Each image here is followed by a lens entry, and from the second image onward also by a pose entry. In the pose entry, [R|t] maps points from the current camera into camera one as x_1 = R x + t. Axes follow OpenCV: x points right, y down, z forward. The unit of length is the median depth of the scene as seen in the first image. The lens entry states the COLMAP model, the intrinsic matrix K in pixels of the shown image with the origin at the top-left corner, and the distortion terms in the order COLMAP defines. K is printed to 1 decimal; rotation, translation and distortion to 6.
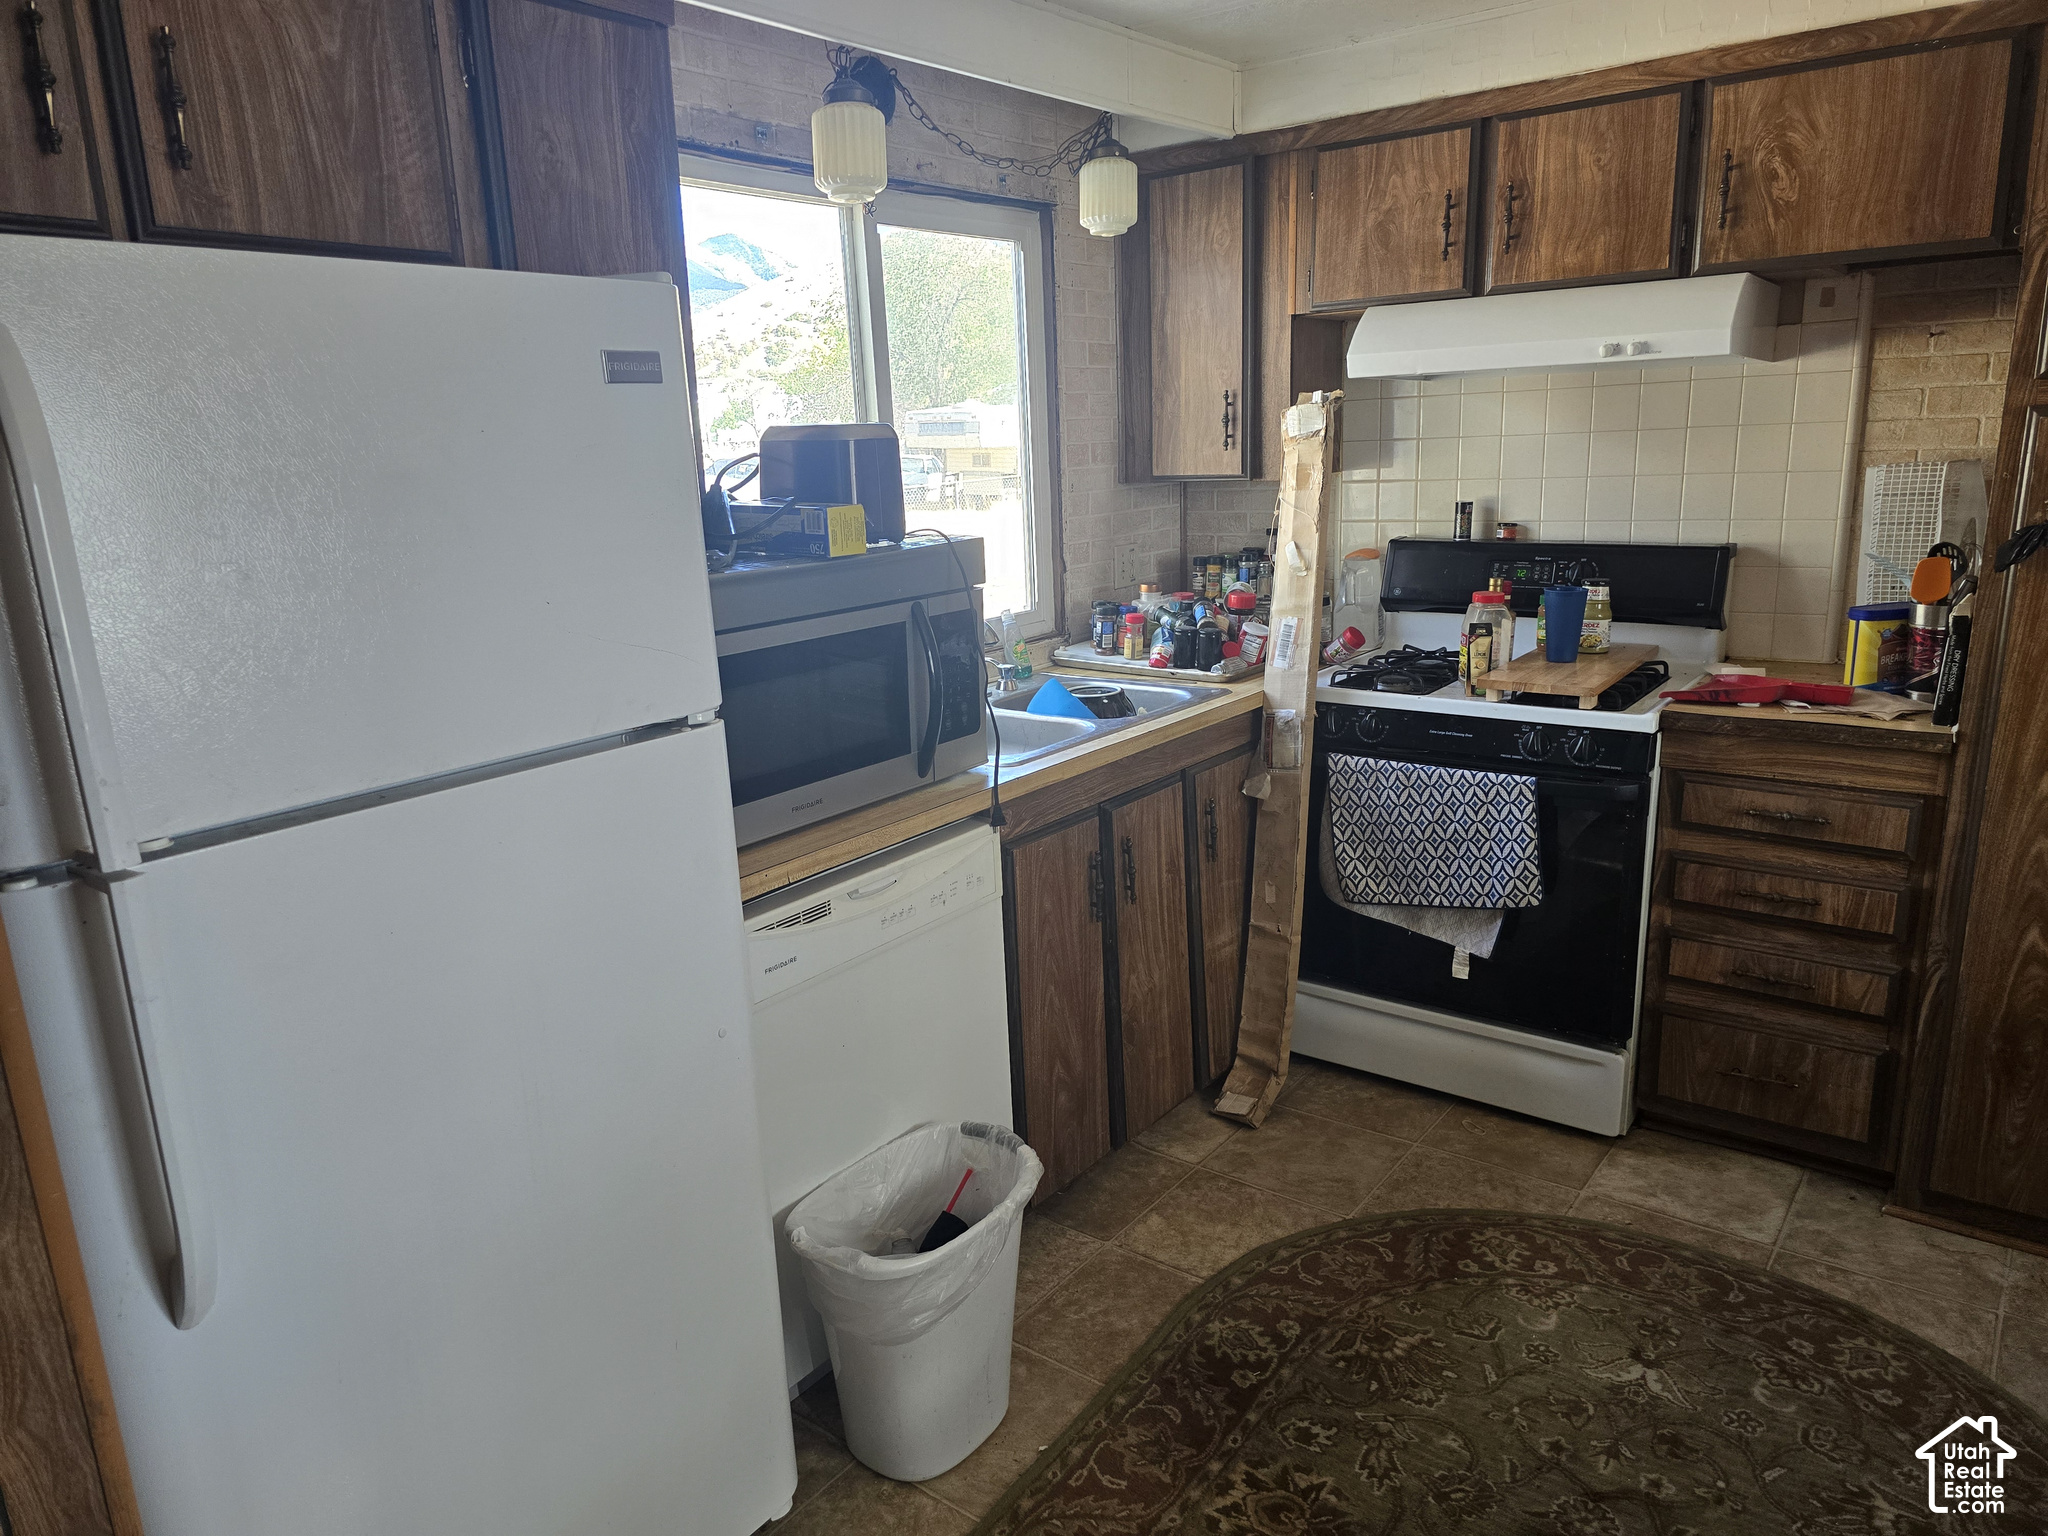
lens RADIAL K [[1373.8, 0, 1004.8], [0, 1373.8, 766.8], [0, 0, 1]] dist [0.054103, -0.051690]
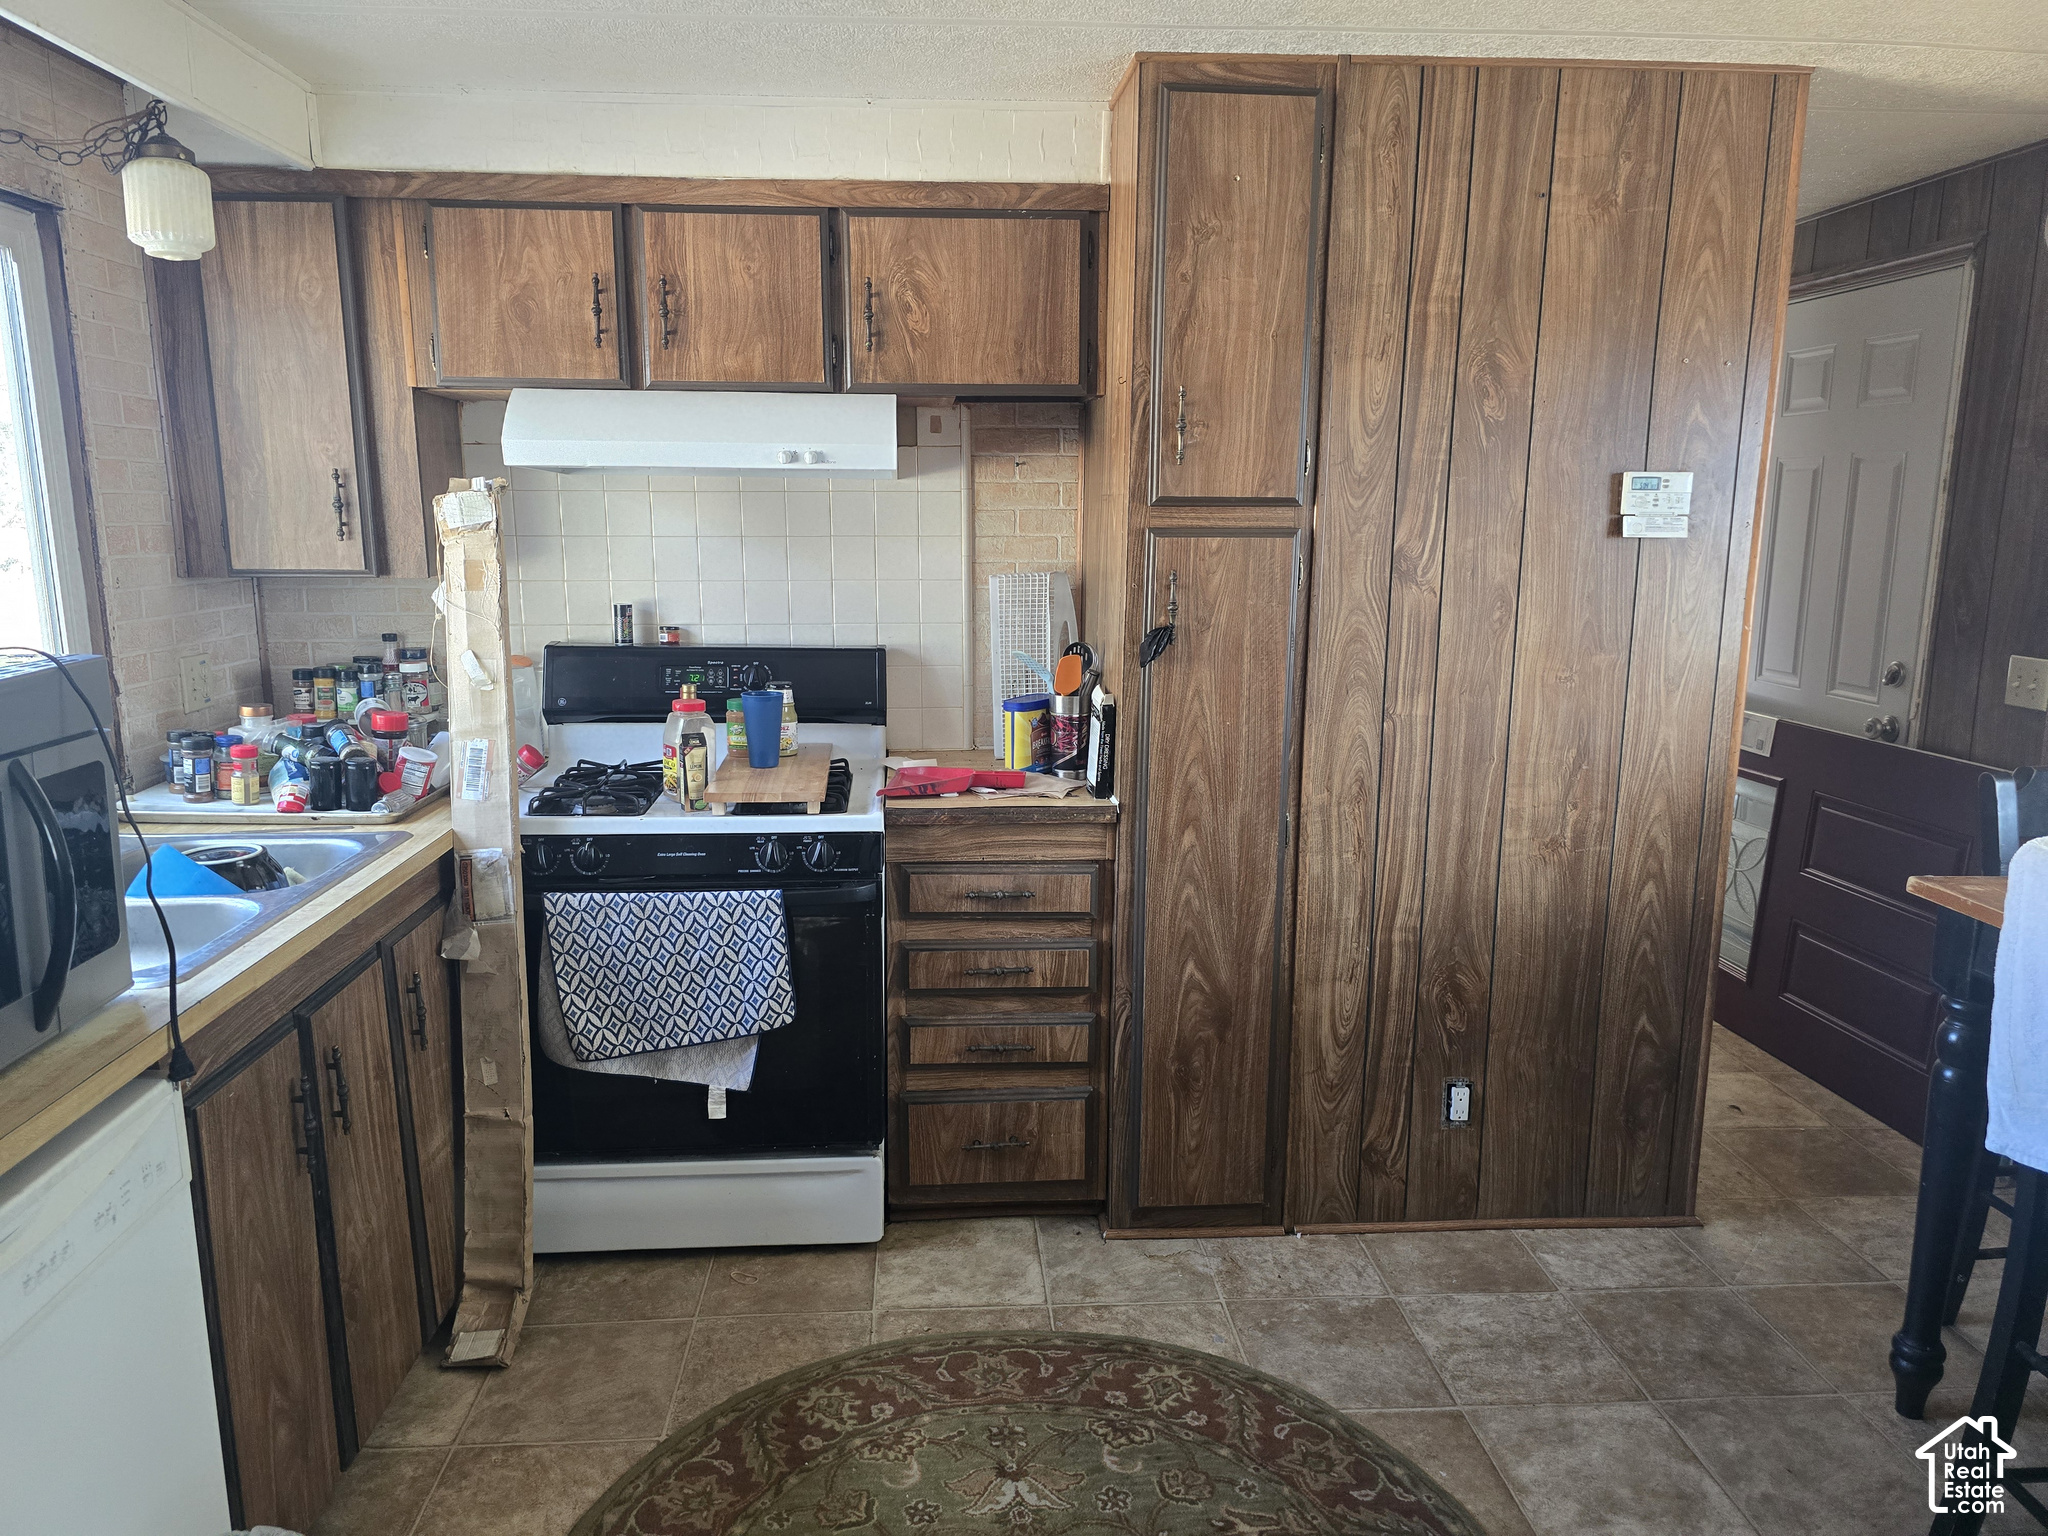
lens RADIAL K [[1373.8, 0, 1022.9], [0, 1373.8, 759.5], [0, 0, 1]] dist [0.054103, -0.051690]
pose [[0.751938, -0.075767, 0.654866, -0.103199], [0.123956, 0.991905, -0.027568, -0.033719], [-0.647476, 0.101903, 0.755242, 0.156901]]
